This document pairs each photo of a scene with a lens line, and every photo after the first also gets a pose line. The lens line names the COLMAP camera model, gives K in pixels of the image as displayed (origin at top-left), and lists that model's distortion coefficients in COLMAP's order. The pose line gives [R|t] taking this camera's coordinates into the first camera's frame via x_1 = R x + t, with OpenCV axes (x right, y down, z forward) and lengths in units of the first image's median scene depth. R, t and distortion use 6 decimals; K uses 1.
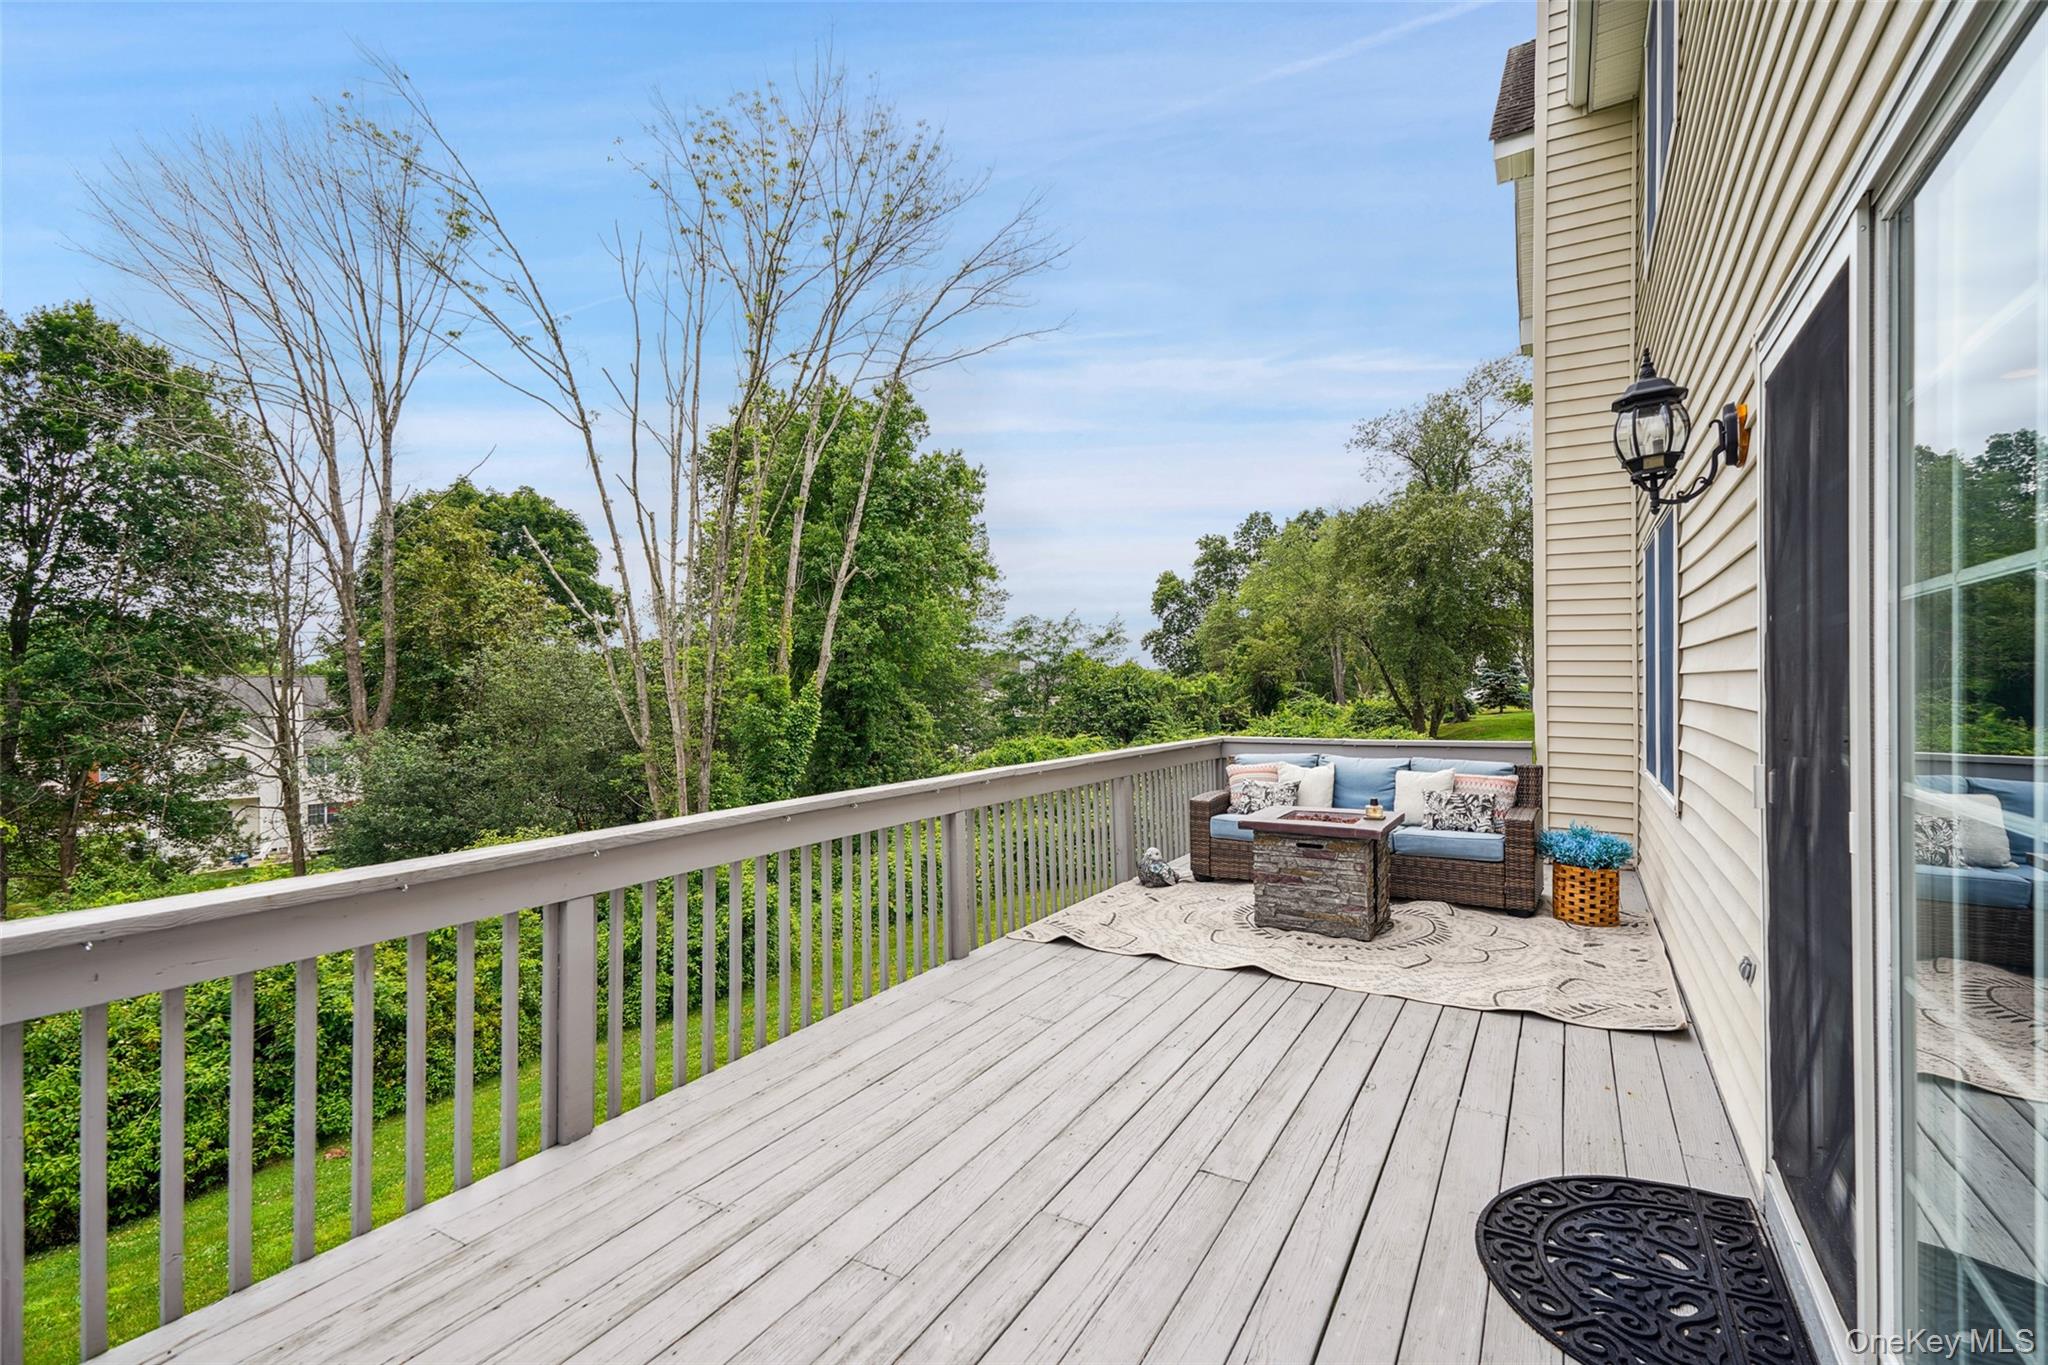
lens RADIAL K [[958.0, 0, 1010.1], [0, 958.0, 683.0], [0, 0, 1]] dist [-0.005399, 0.002660]
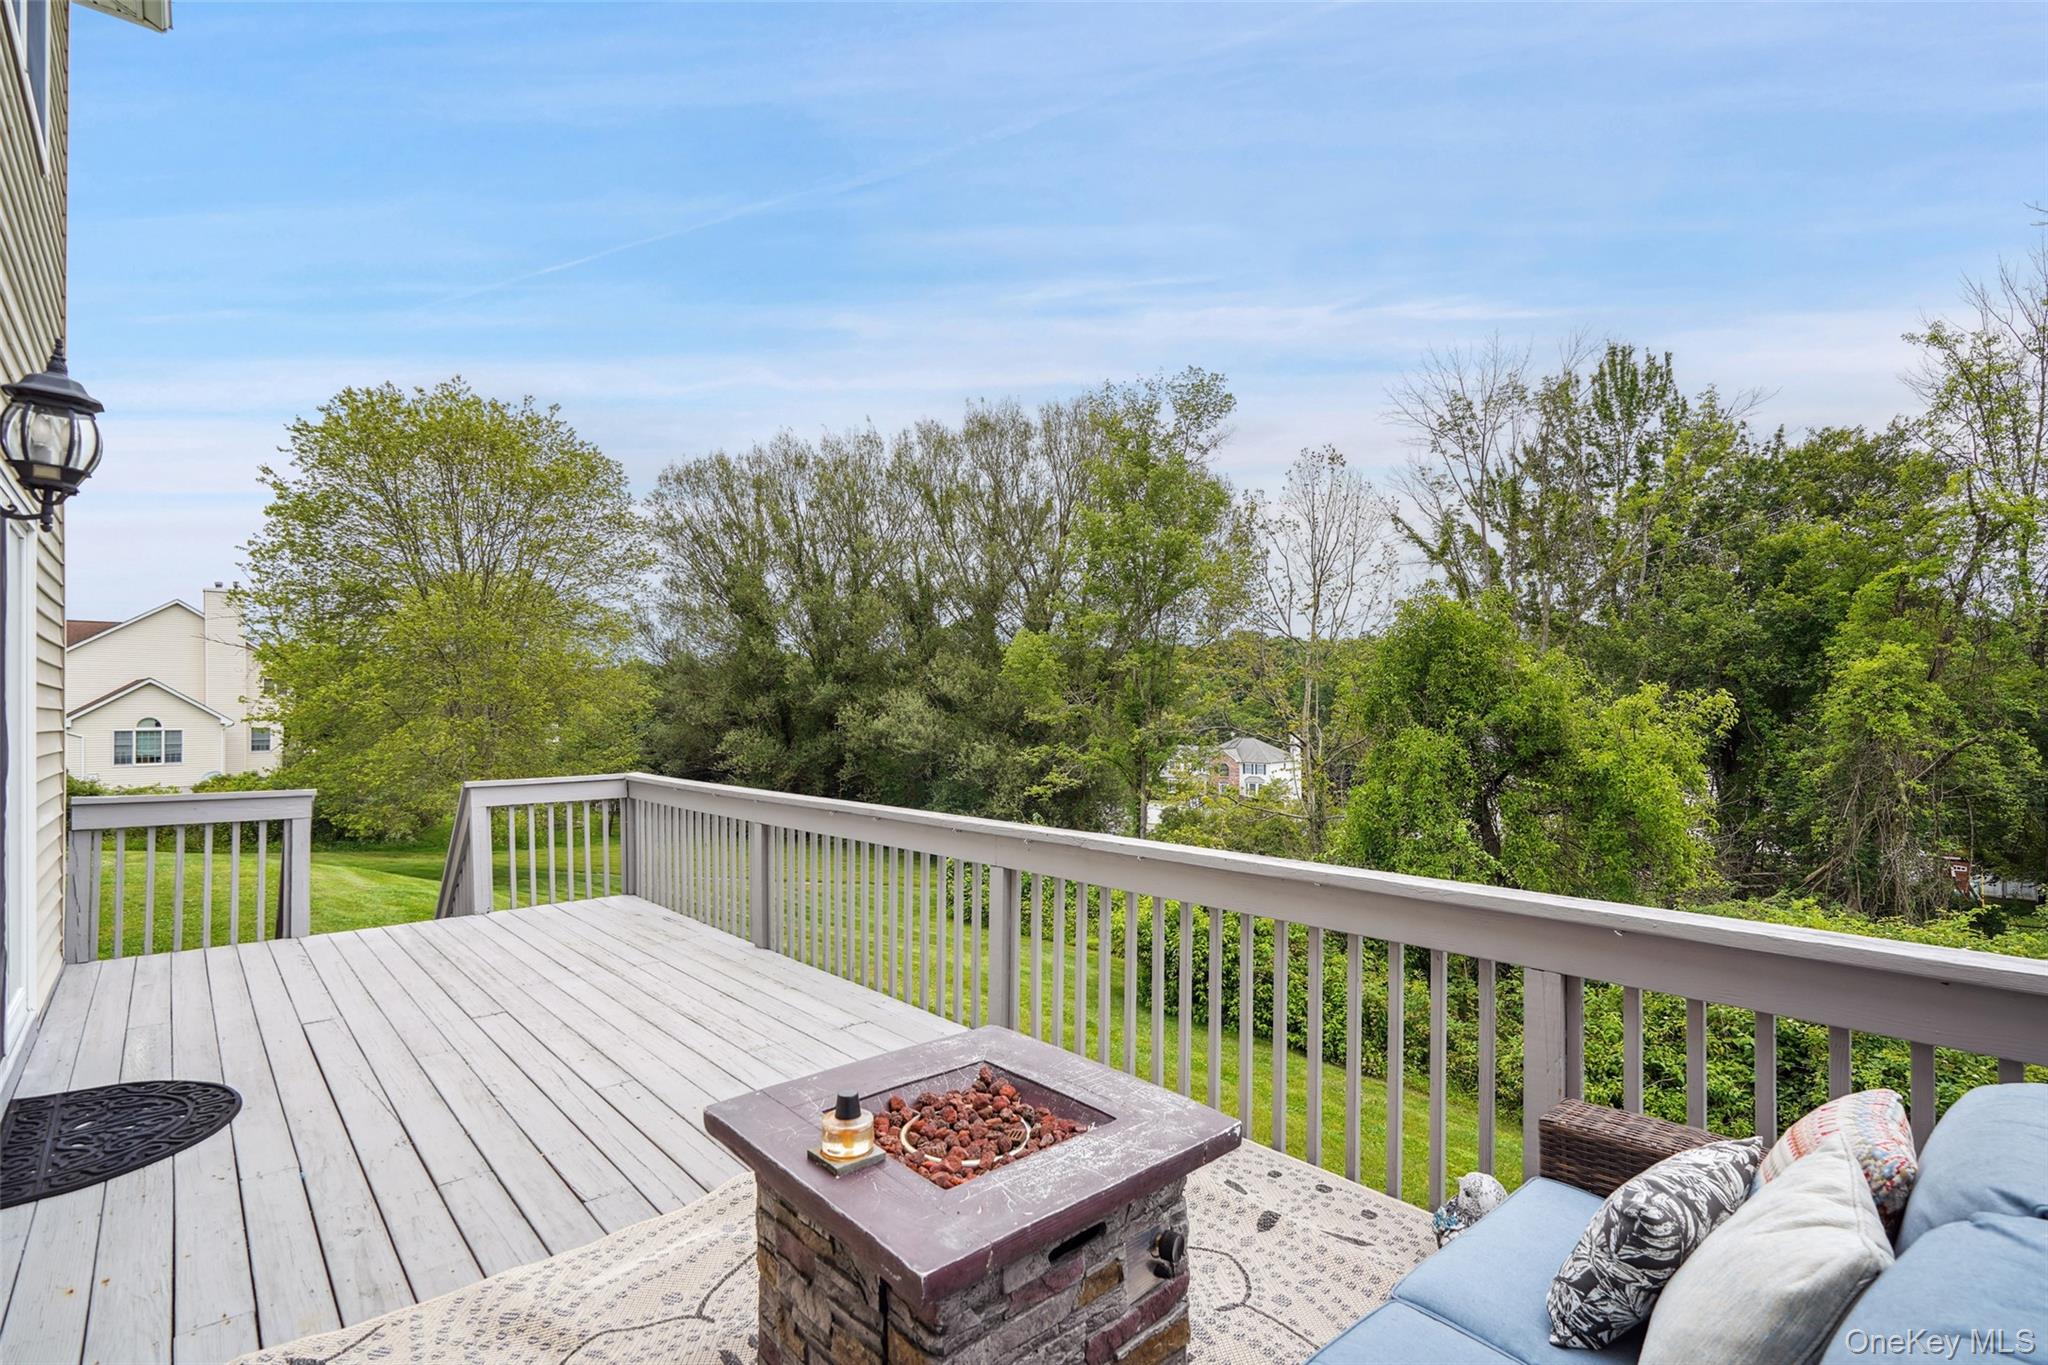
lens RADIAL K [[958.0, 0, 1010.0], [0, 958.0, 687.9], [0, 0, 1]] dist [-0.005399, 0.002660]
pose [[-0.317619, -0.002540, -0.948215, 1.202714], [0.007524, 0.999958, -0.005199, -0.032748], [0.948188, -0.008786, -0.317587, 2.070595]]
